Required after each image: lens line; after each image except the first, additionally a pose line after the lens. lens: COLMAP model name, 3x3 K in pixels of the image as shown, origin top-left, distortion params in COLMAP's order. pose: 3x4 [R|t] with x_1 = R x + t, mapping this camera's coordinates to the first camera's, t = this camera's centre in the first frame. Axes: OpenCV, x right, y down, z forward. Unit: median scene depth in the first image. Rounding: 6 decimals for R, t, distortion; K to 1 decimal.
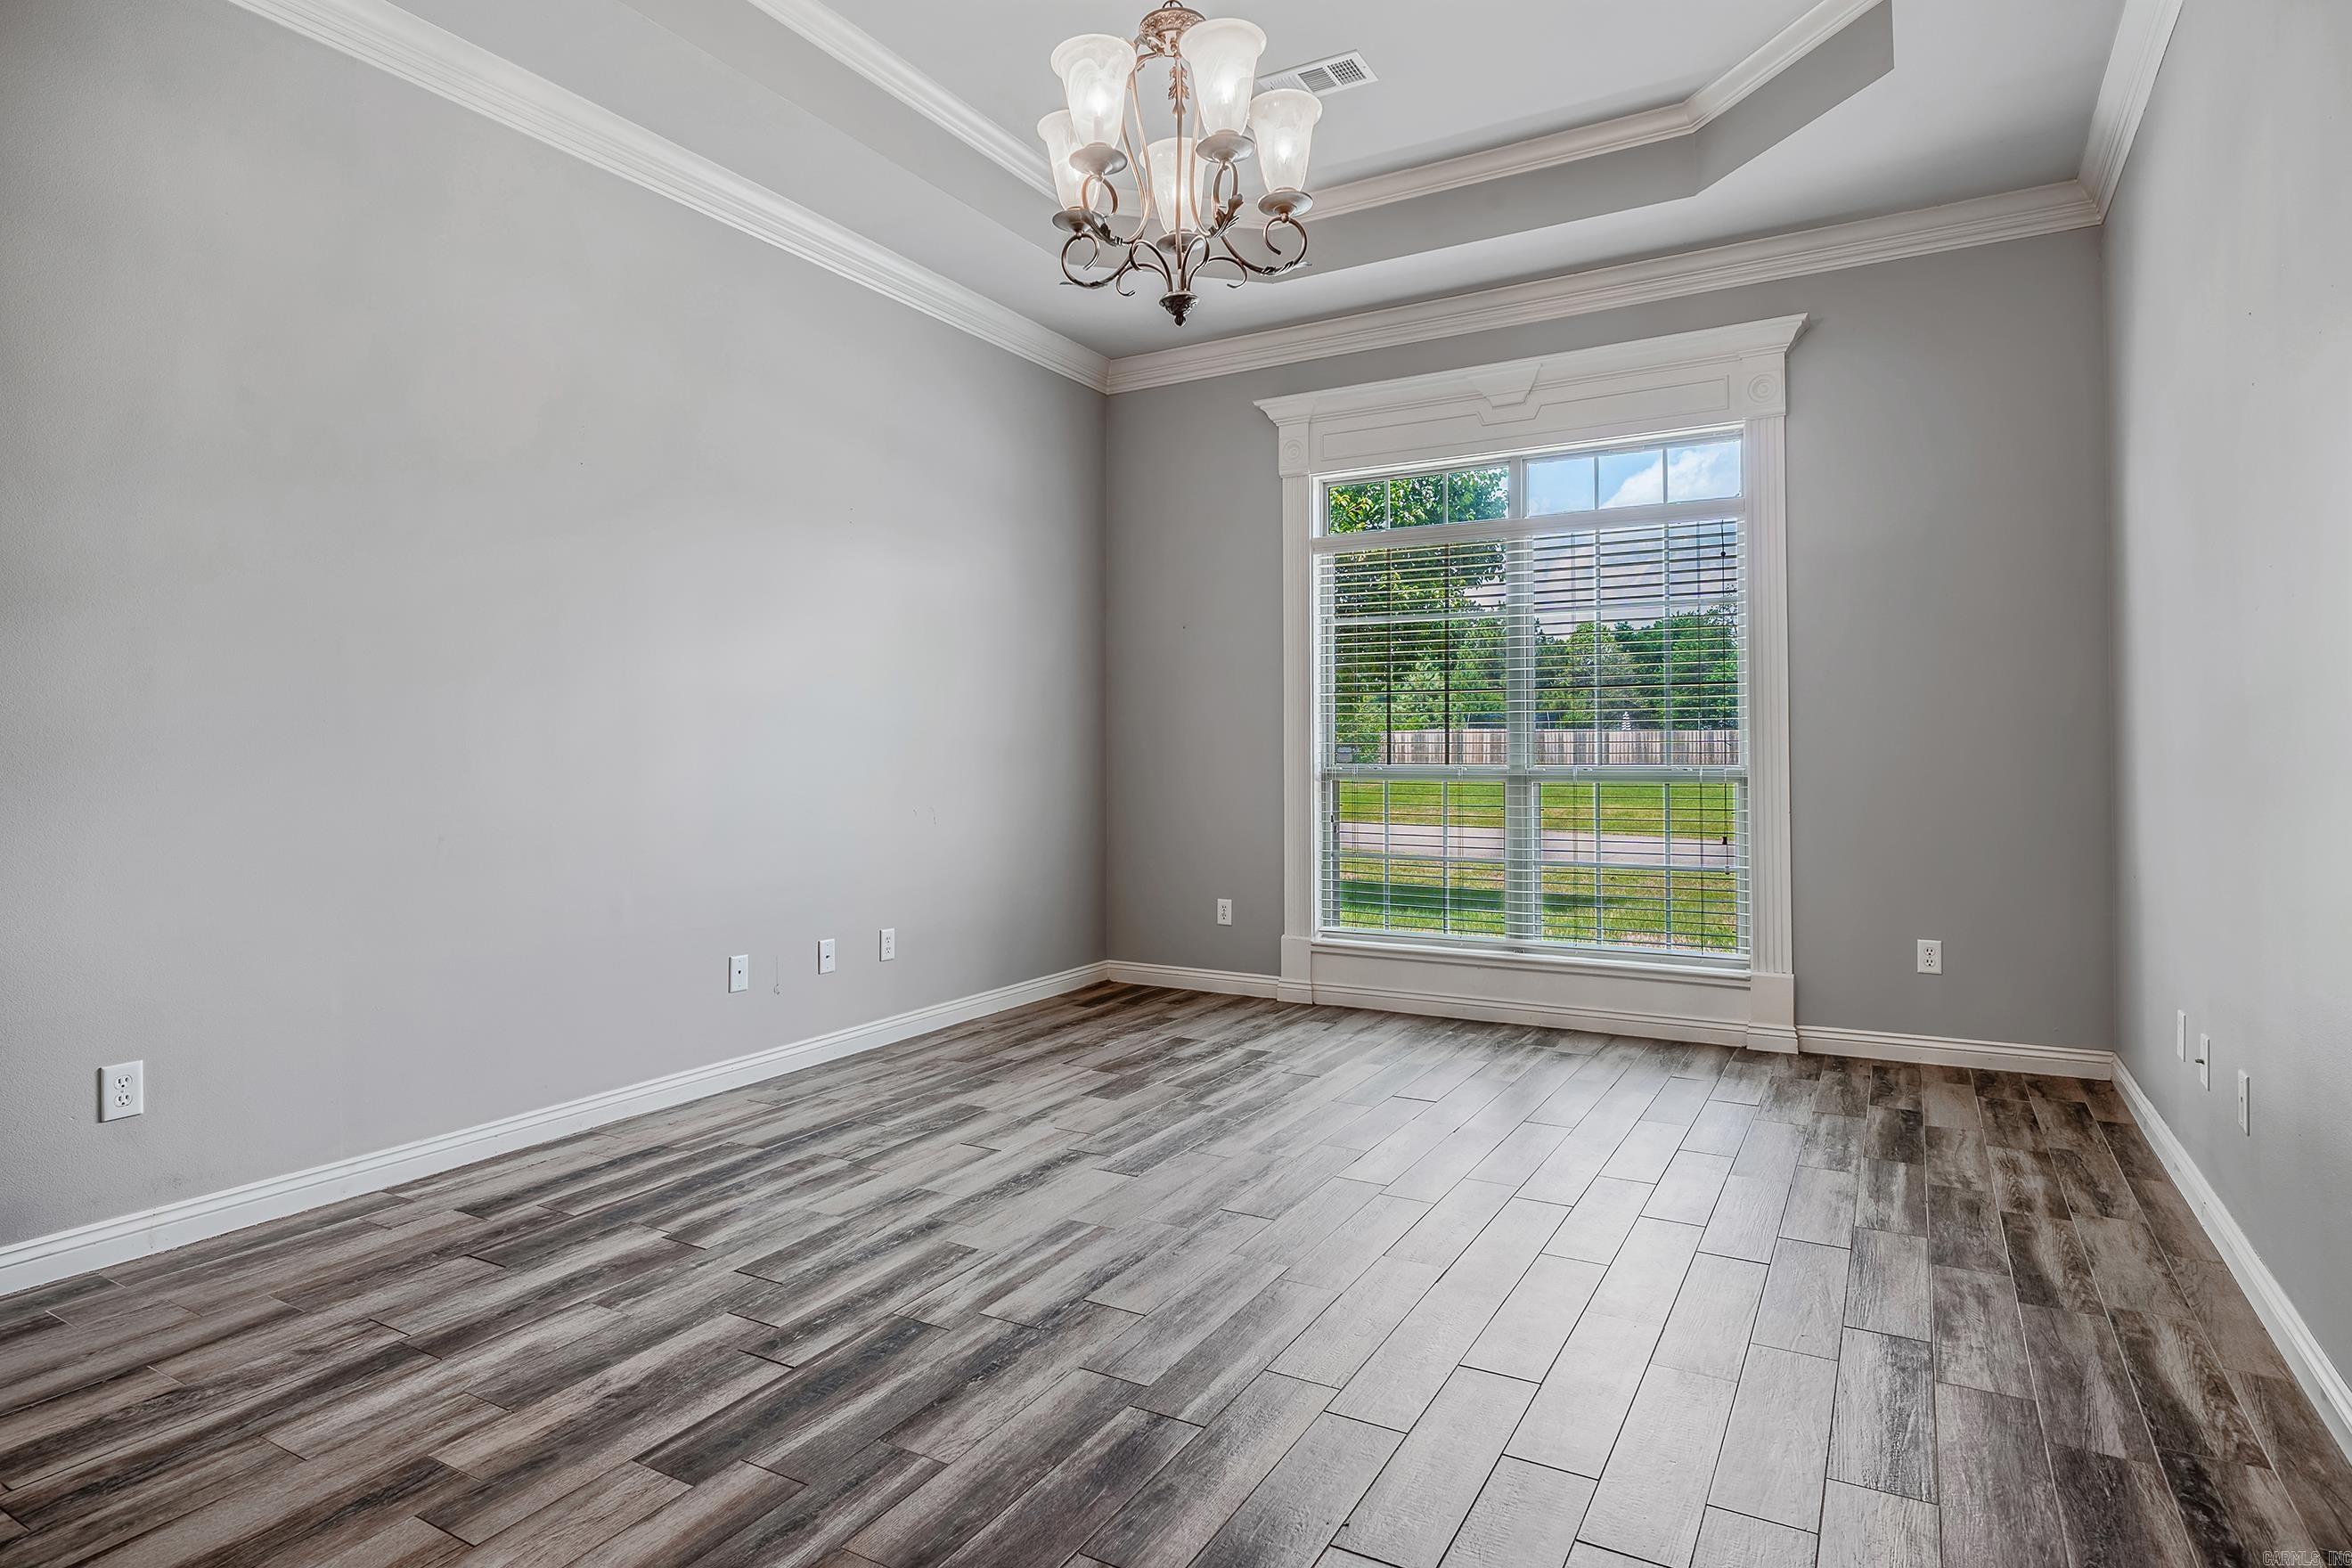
lens RADIAL K [[1290.7, 0, 1176.8], [0, 1290.7, 776.2], [0, 0, 1]] dist [0.000128, -0.000132]
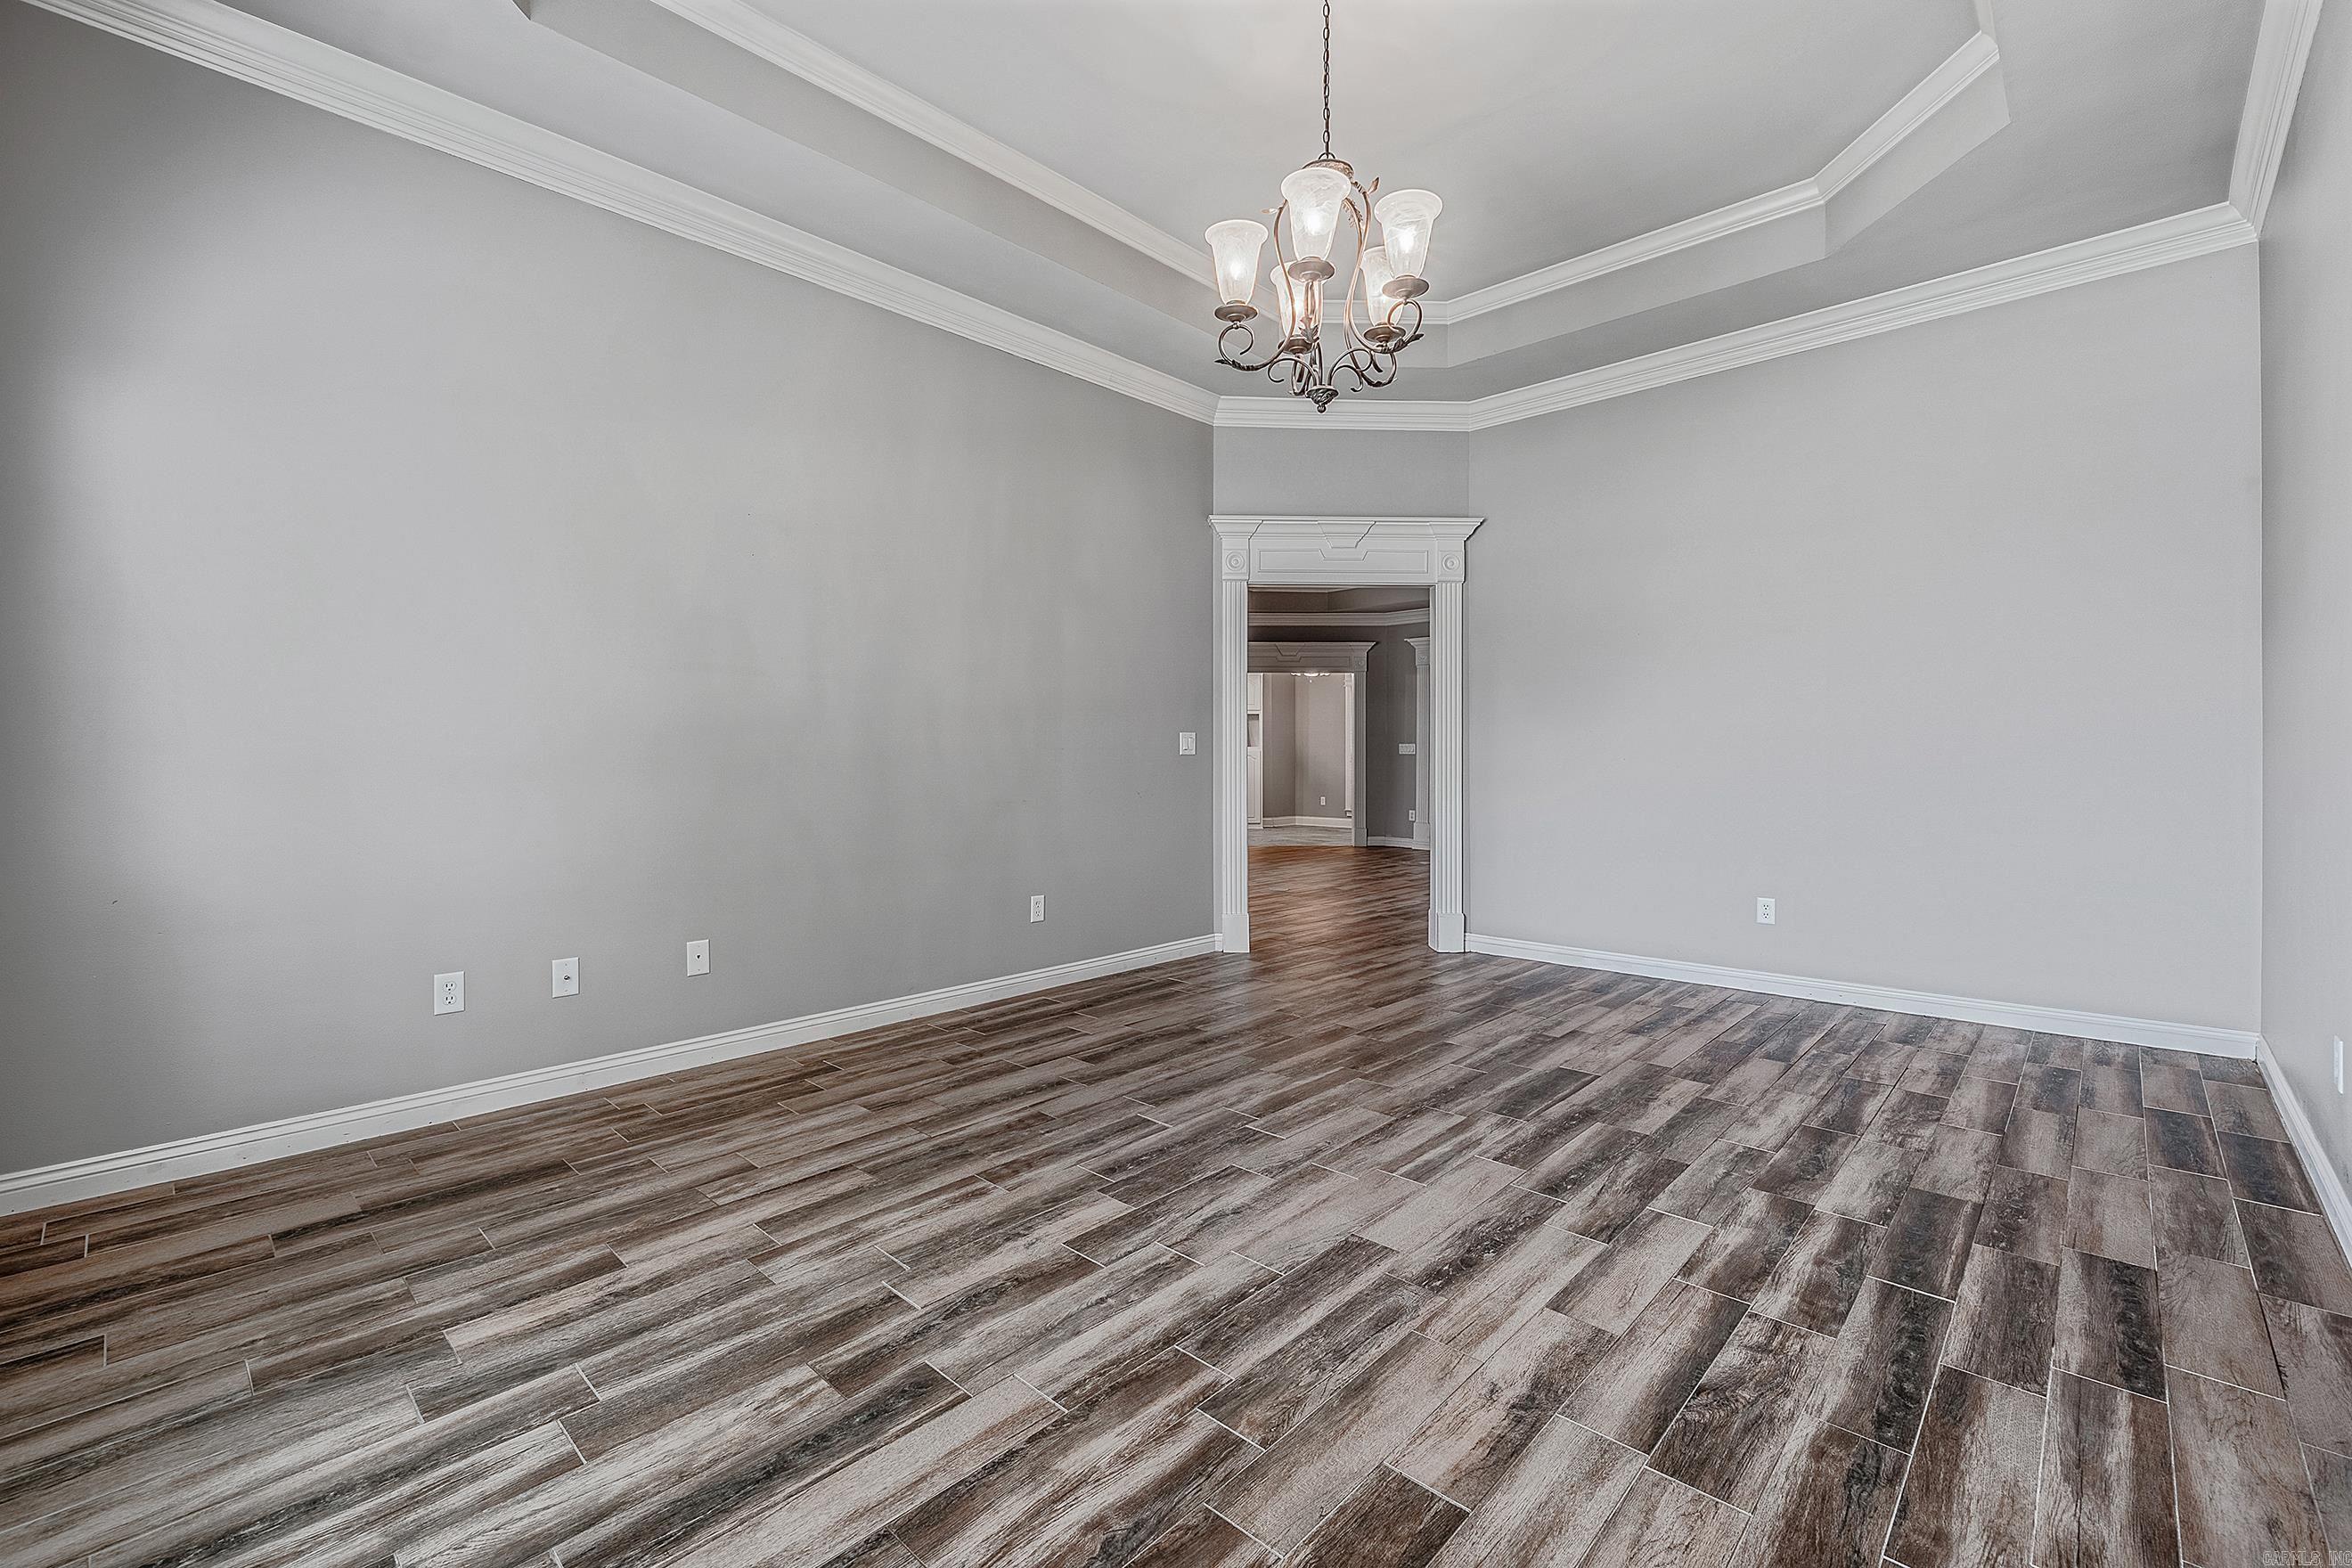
lens RADIAL K [[989.4, 0, 1168.7], [0, 989.4, 759.0], [0, 0, 1]] dist [-0.009131, -0.000158]
pose [[-0.970526, 0.004120, 0.240963, -0.086948], [0.009175, 0.999761, 0.019859, -0.029457], [-0.240824, 0.021485, -0.970331, 2.018844]]
